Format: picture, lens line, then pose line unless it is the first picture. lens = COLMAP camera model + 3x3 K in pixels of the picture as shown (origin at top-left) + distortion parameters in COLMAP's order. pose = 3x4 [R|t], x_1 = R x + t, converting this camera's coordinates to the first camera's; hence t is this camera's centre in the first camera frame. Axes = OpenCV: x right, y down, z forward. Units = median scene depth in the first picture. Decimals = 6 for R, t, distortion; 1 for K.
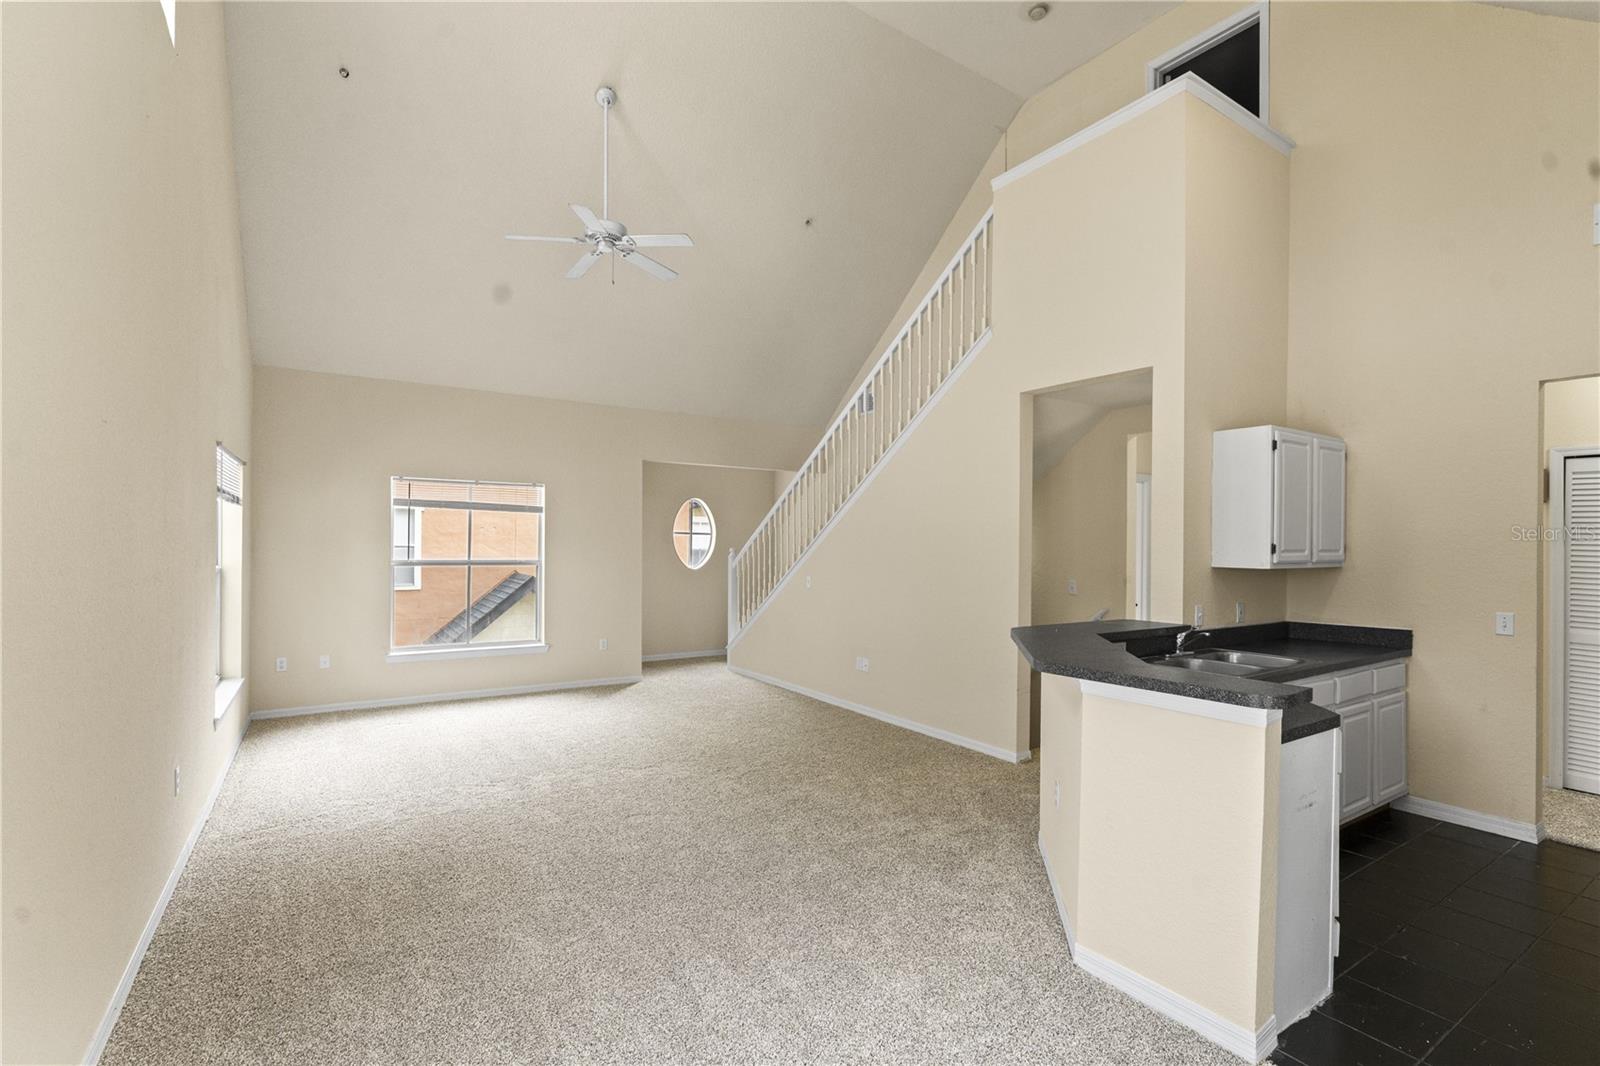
lens RADIAL K [[724.8, 0, 805.5], [0, 724.8, 541.0], [0, 0, 1]] dist [-0.001555, 0.000041]
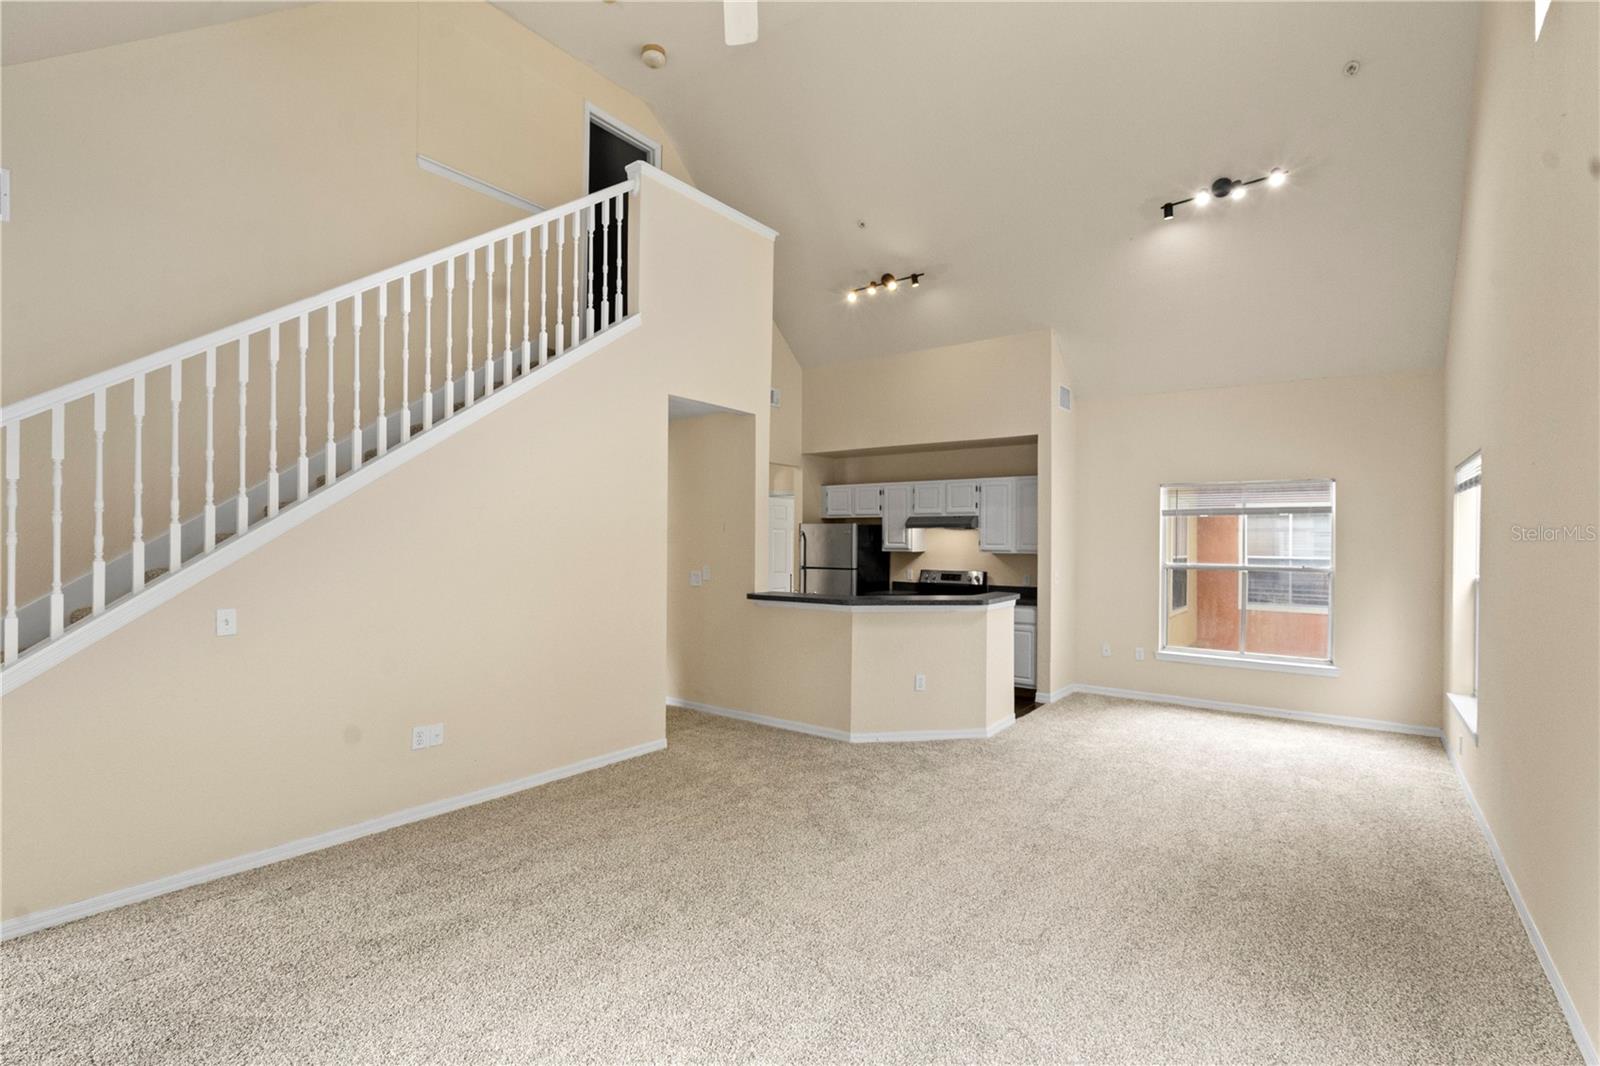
lens RADIAL K [[733.3, 0, 804.8], [0, 733.3, 534.0], [0, 0, 1]] dist [-0.001109, 0.001005]
pose [[-0.333405, -0.004727, 0.942772, -0.932675], [-0.016972, 0.999855, -0.000989, -0.006483], [-0.942631, -0.016331, -0.333437, 1.402465]]
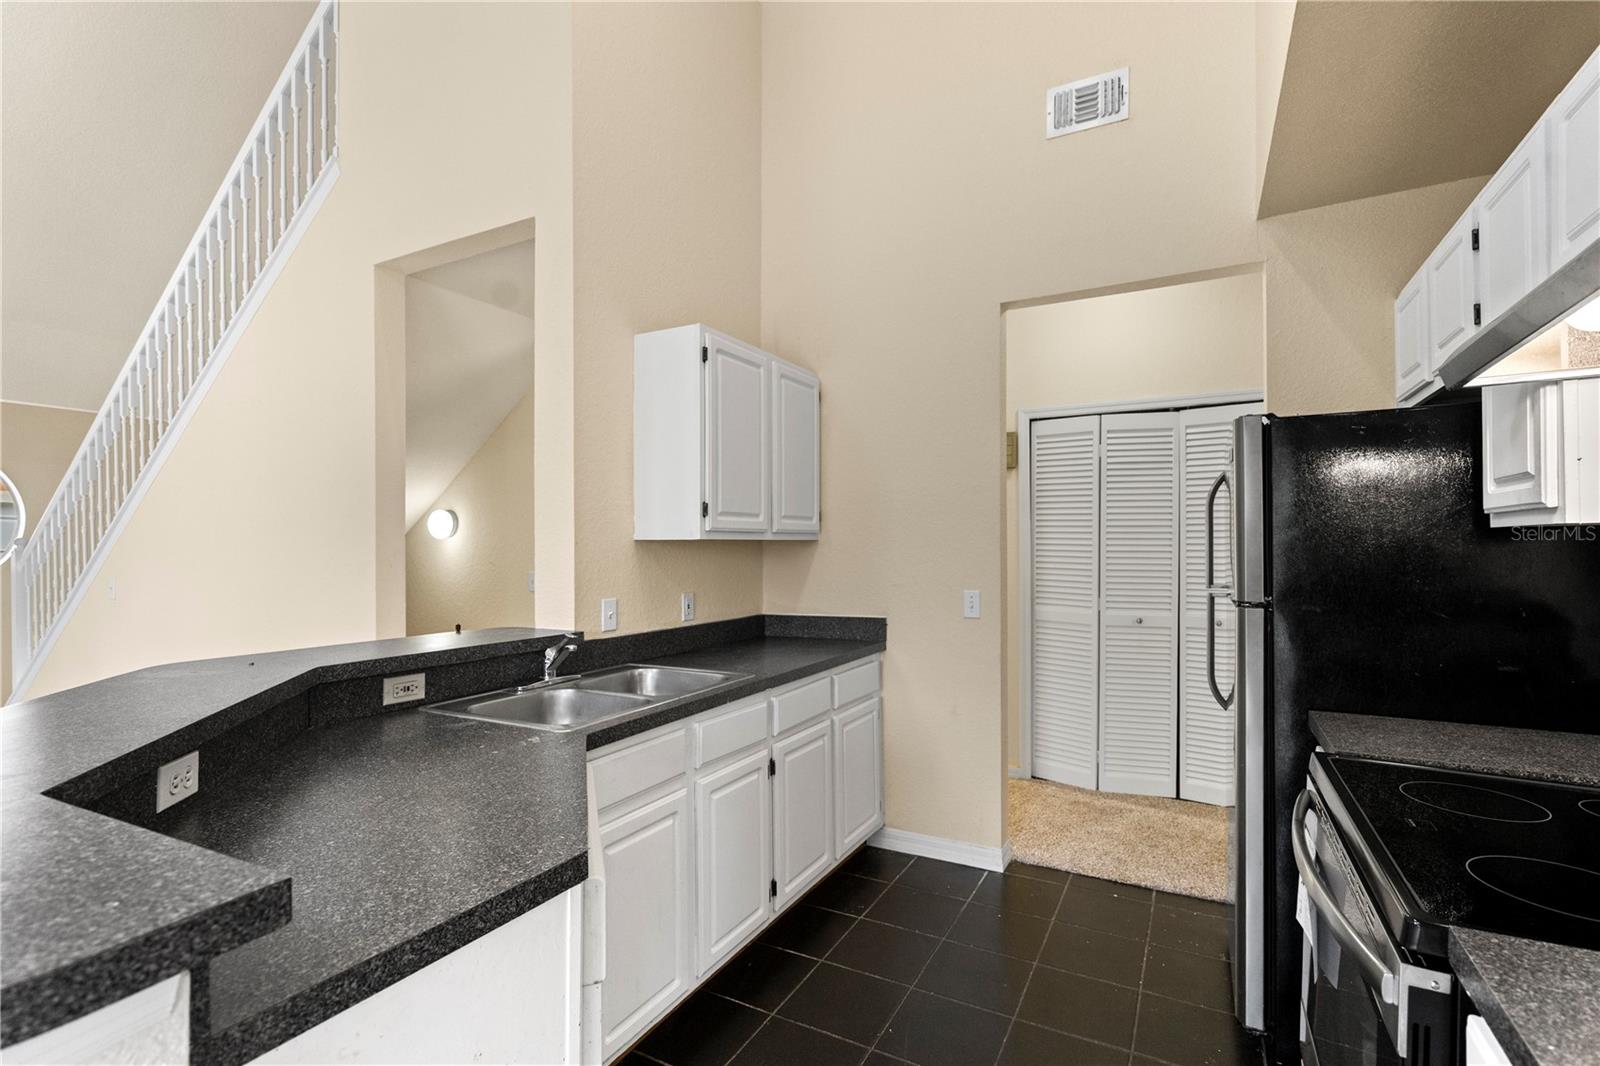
lens RADIAL K [[733.4, 0, 803.5], [0, 733.4, 548.6], [0, 0, 1]] dist [-0.001746, 0.000922]
pose [[0.883413, -0.014061, 0.468384, 0.388156], [0.009926, 0.999887, 0.011294, 0.038322], [-0.468489, -0.005328, 0.883453, 0.339282]]
